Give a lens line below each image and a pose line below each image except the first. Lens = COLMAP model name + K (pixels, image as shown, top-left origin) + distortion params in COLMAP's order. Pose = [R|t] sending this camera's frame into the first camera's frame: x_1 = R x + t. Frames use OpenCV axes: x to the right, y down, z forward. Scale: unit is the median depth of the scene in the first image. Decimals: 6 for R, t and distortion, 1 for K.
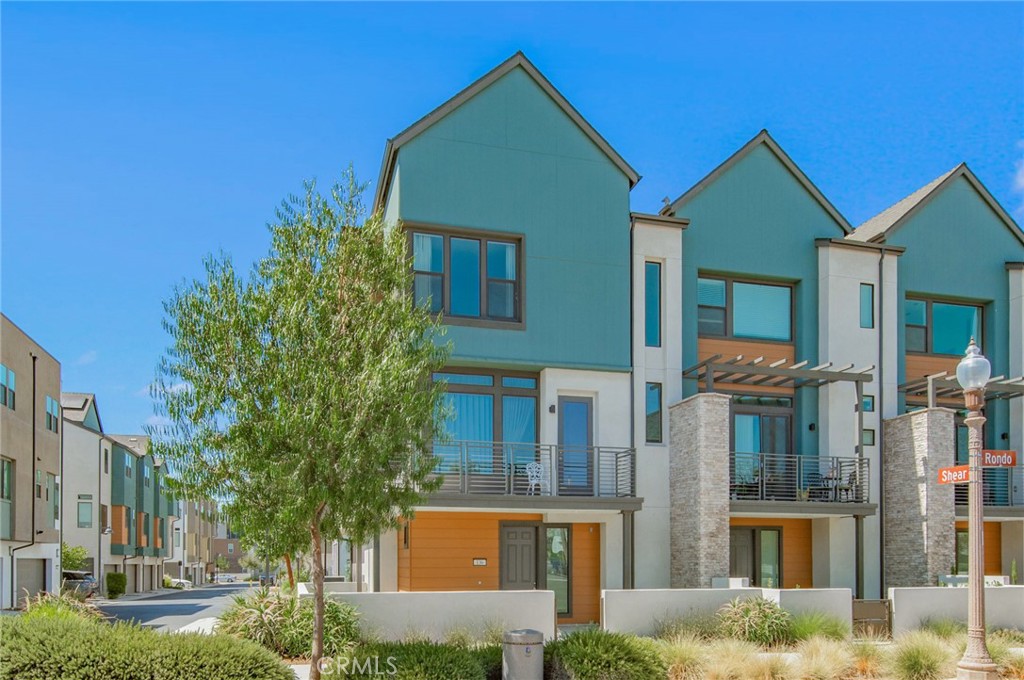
lens RADIAL K [[483.5, 0, 478.3], [0, 483.5, 356.9], [0, 0, 1]] dist [0.001414, 0.000215]
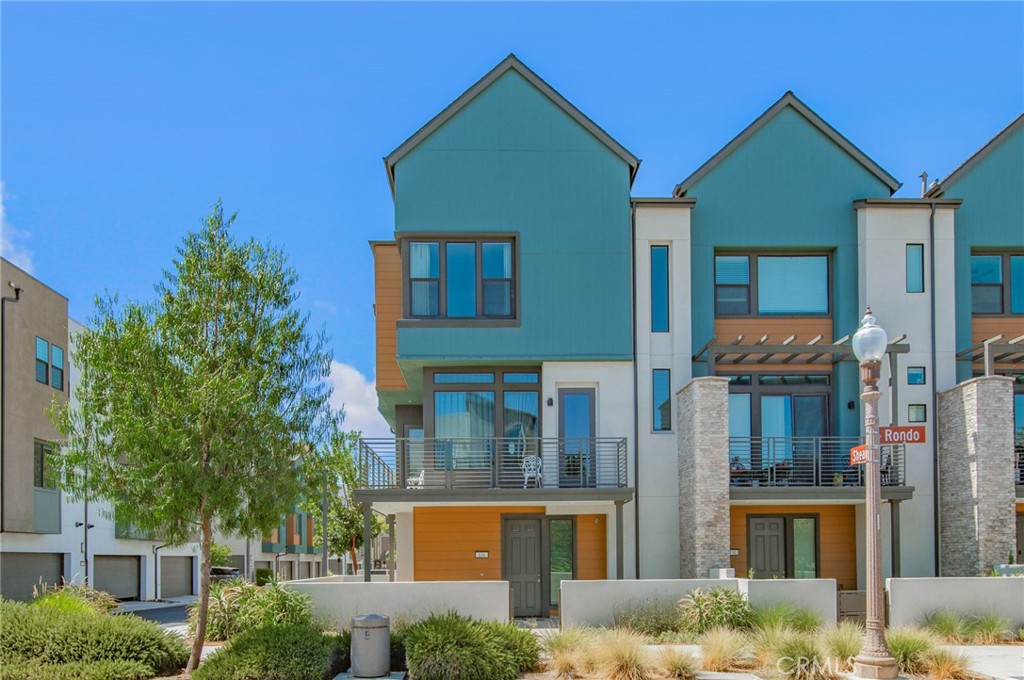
lens RADIAL K [[481.5, 0, 513.7], [0, 481.5, 347.3], [0, 0, 1]] dist [0.001944, -0.000600]
pose [[0.986435, -0.072352, -0.147349, 0.218394], [0.071035, 0.997373, -0.014187, 0.002302], [0.147989, 0.003528, 0.988983, -0.006564]]
